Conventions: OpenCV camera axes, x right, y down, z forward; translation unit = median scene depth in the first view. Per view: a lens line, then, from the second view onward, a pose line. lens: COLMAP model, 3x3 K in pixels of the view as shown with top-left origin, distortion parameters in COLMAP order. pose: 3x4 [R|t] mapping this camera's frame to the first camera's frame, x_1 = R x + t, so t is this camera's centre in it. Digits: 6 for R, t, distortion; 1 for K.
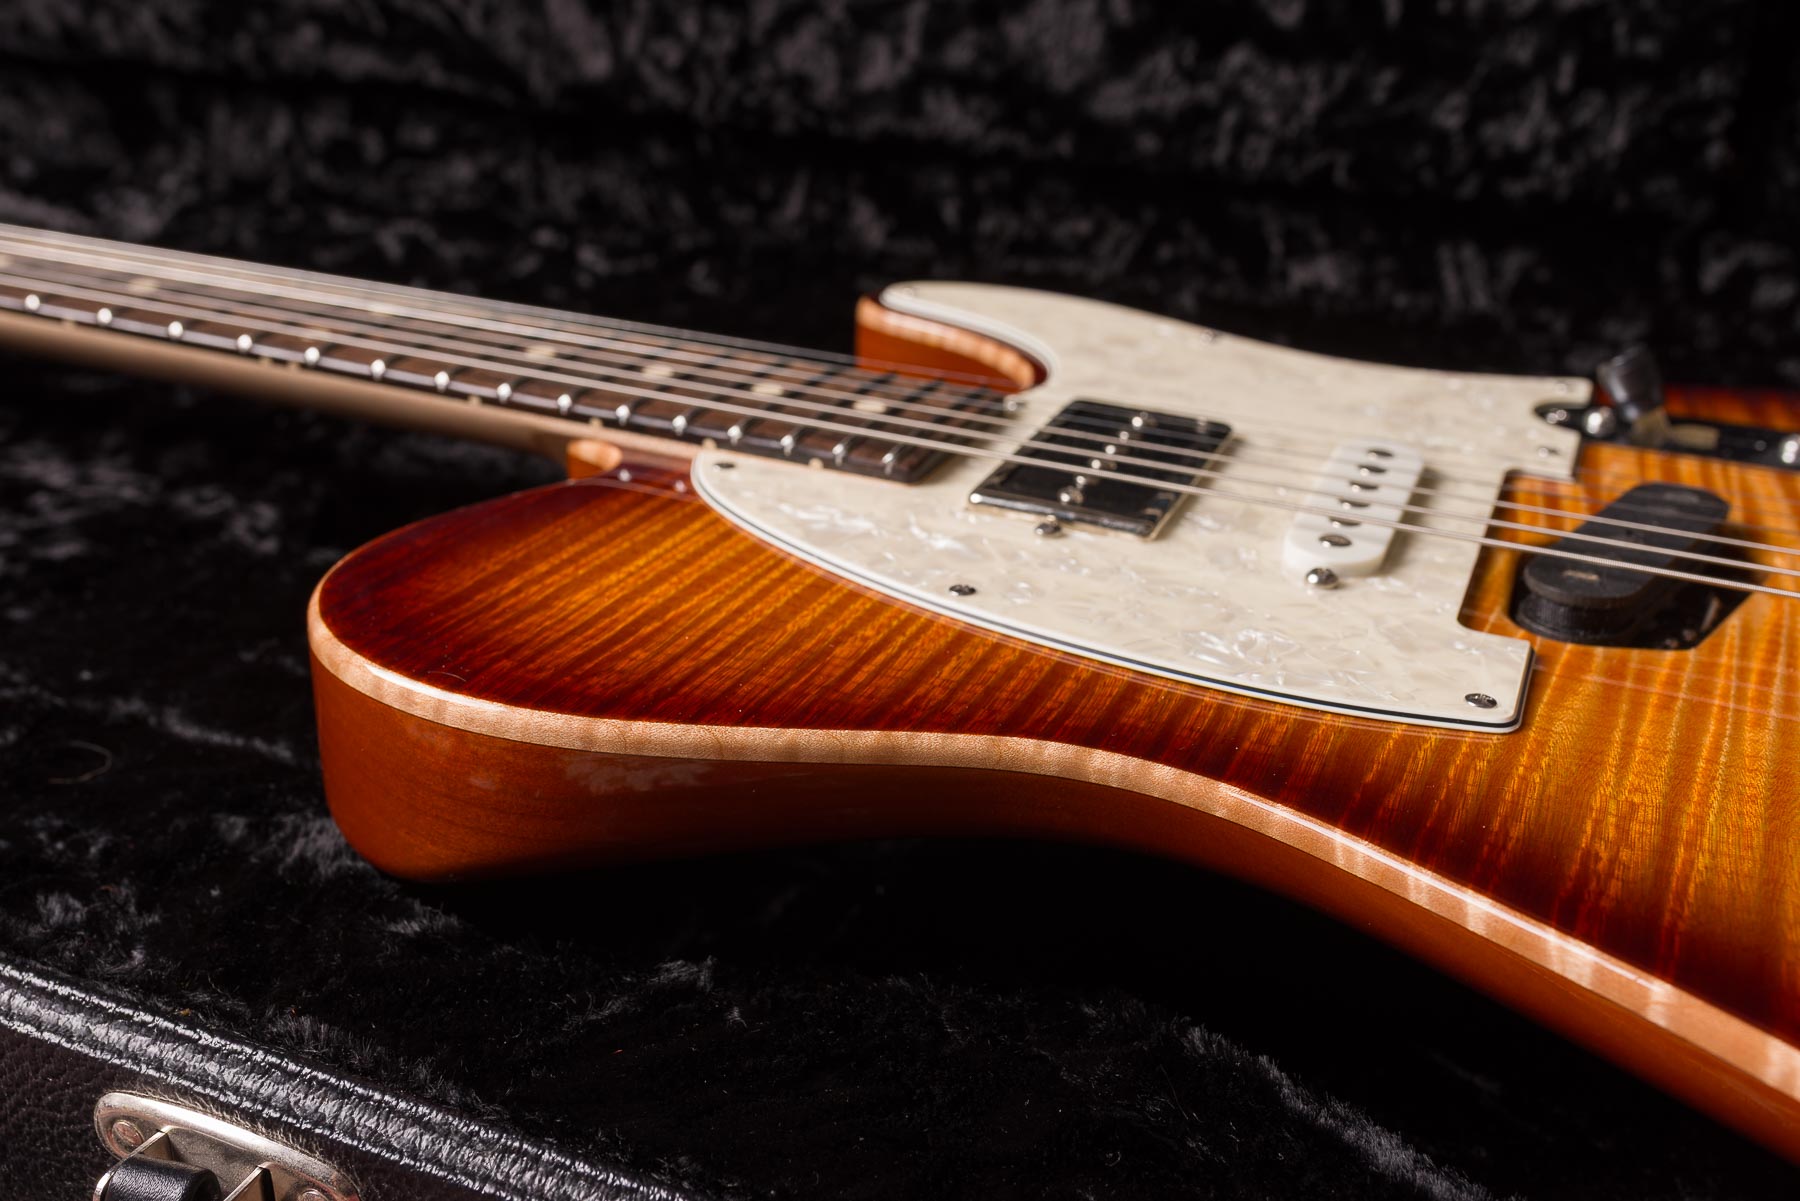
lens RADIAL K [[1823.4, 0, 899.2], [0, 1823.4, 599.1], [0, 0, 1]] dist [0.002307, 0.005877]
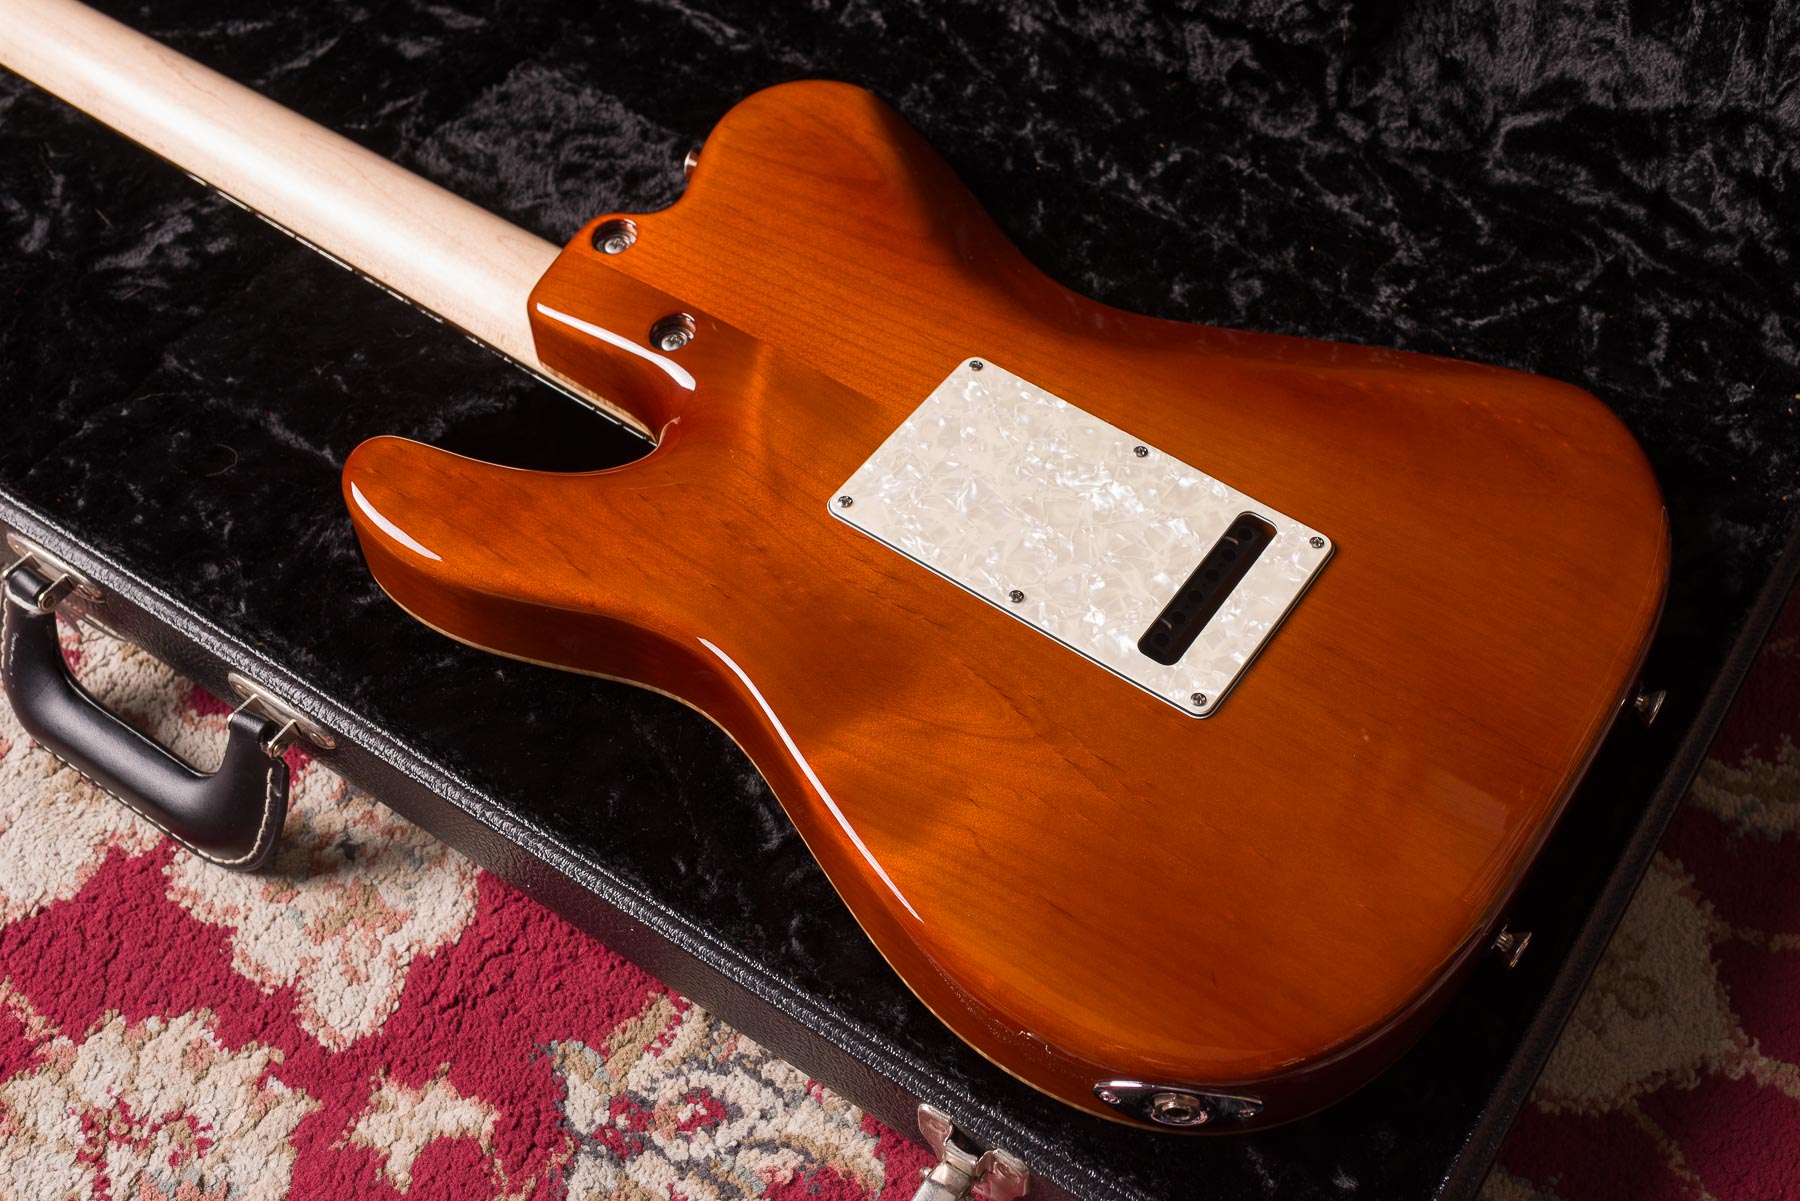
lens RADIAL K [[1982.3, 0, 1027.2], [0, 1982.3, 608.7], [0, 0, 1]] dist [-0.006629, 0.016379]
pose [[0.984047, 0.129135, -0.122377, 0.611932], [-0.051959, 0.866474, 0.496511, -0.791574], [0.170154, -0.482232, 0.859360, -0.668123]]
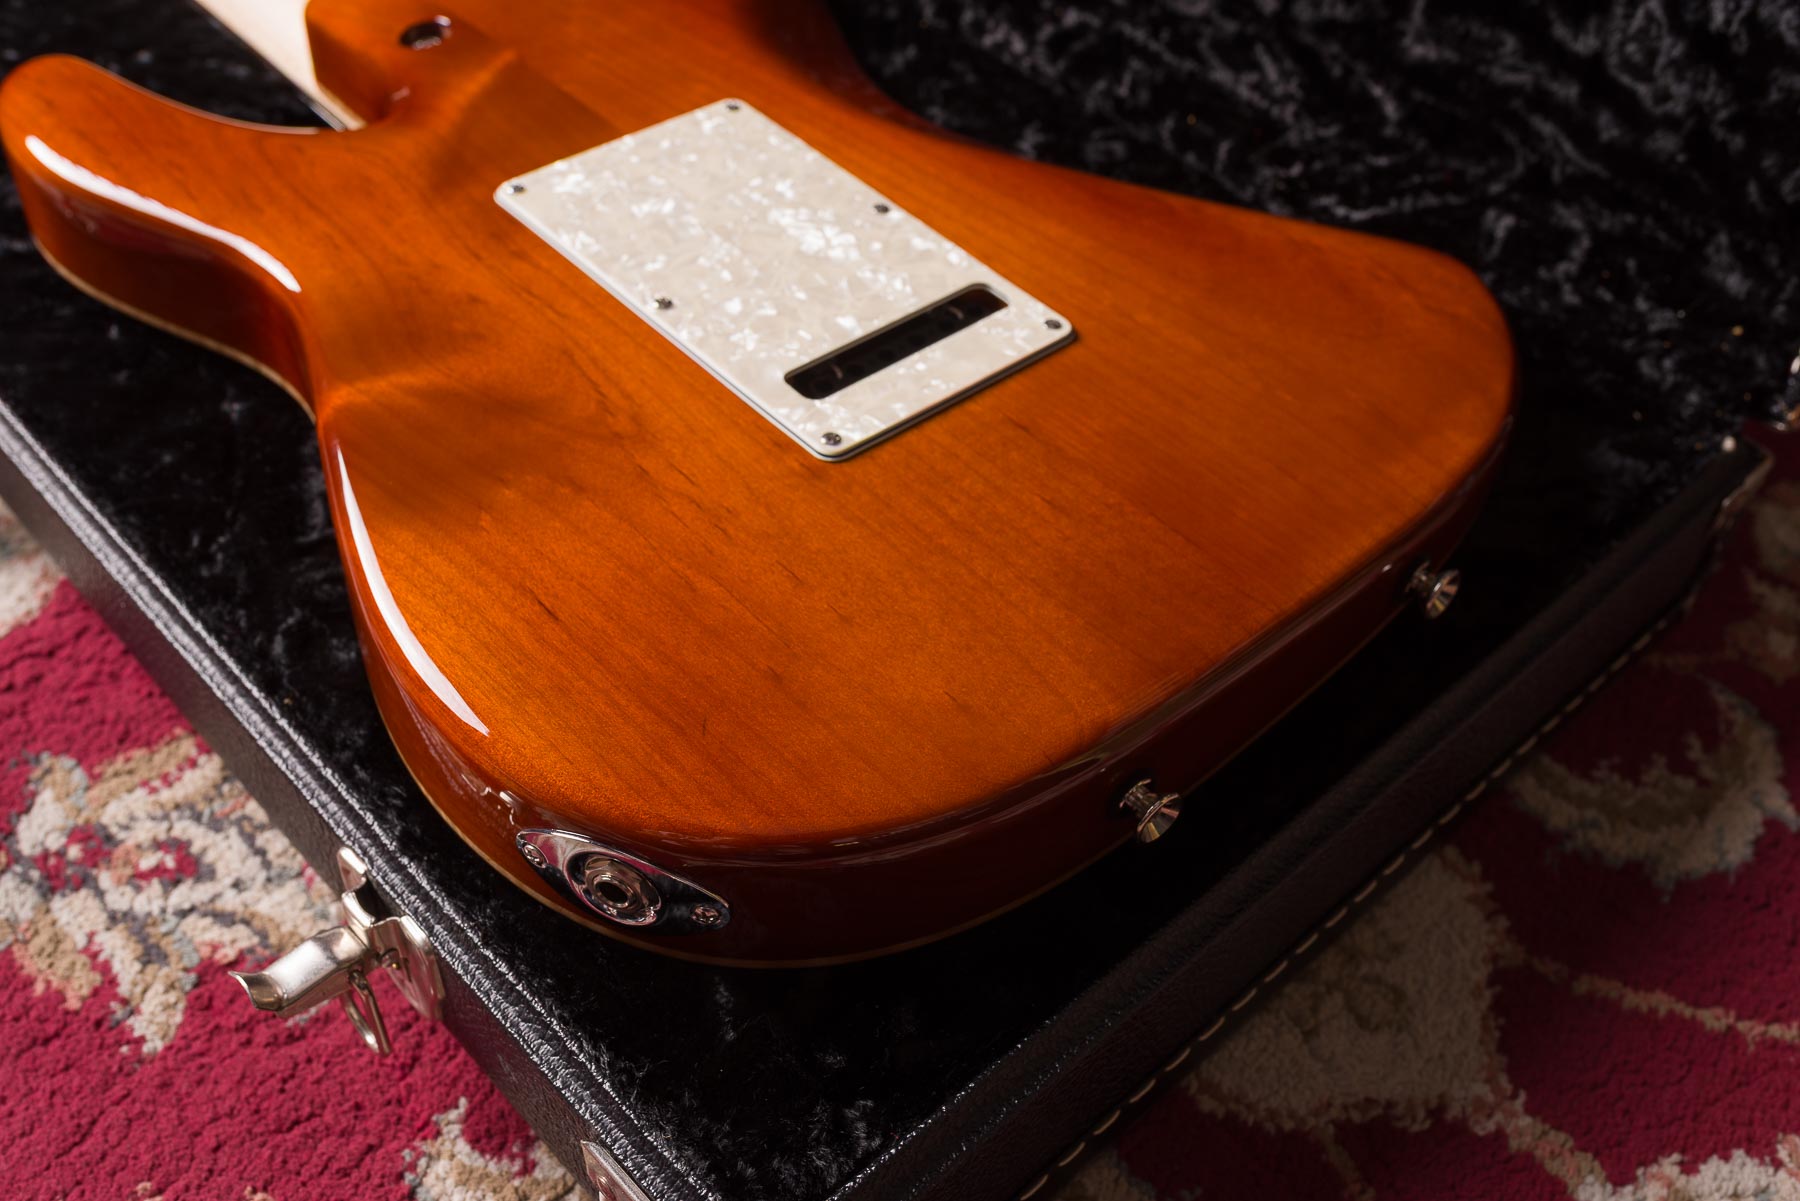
lens RADIAL K [[1785.5, 0, 900.8], [0, 1785.5, 603.4], [0, 0, 1]] dist [0.002167, -0.006947]
pose [[0.909182, 0.292052, -0.296807, 0.974216], [-0.169646, 0.910752, 0.376499, -0.265398], [0.380275, -0.291954, 0.877584, -0.298245]]
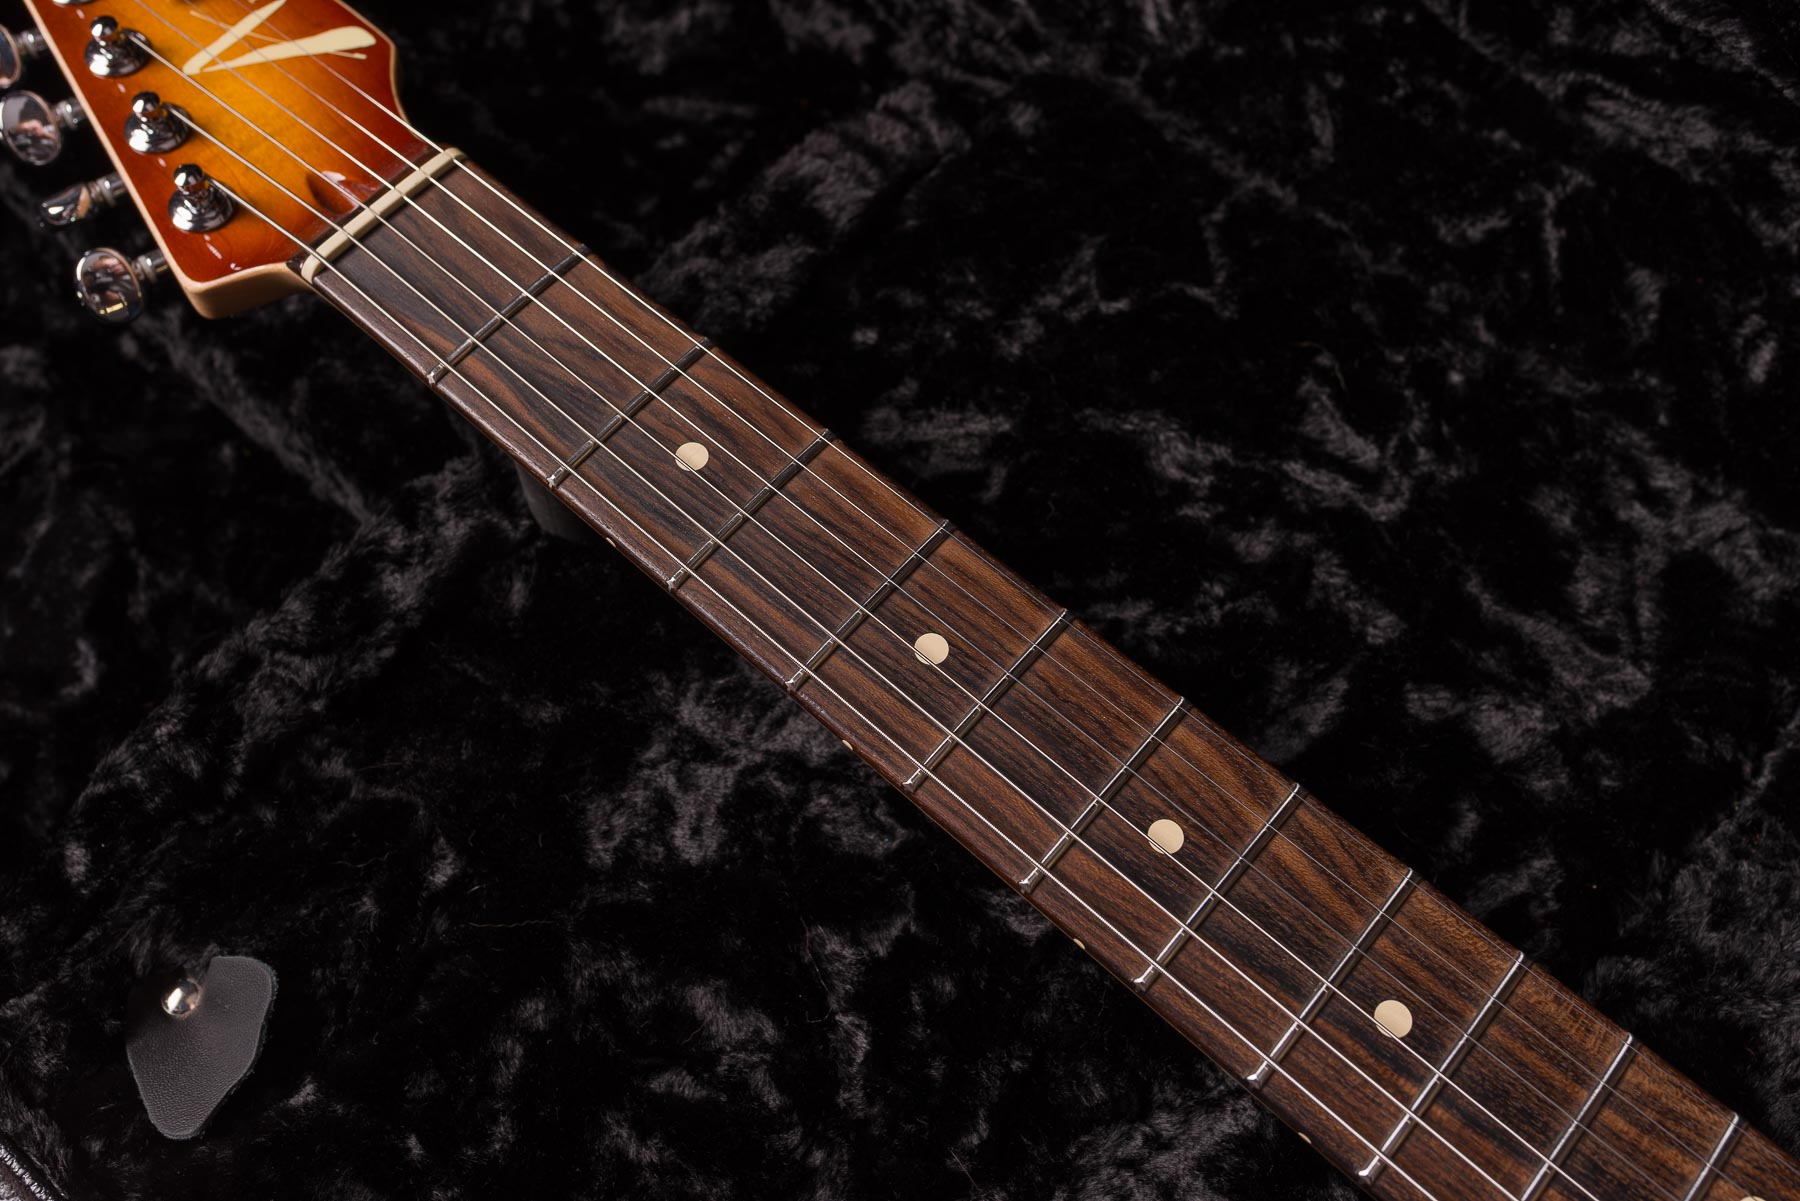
lens RADIAL K [[1794.4, 0, 902.3], [0, 1794.4, 600.2], [0, 0, 1]] dist [-0.002359, 0.004895]
pose [[0.949758, 0.277705, -0.144359, -0.661969], [-0.123319, 0.755955, 0.642903, -0.860346], [0.287666, -0.592800, 0.752221, 0.668490]]
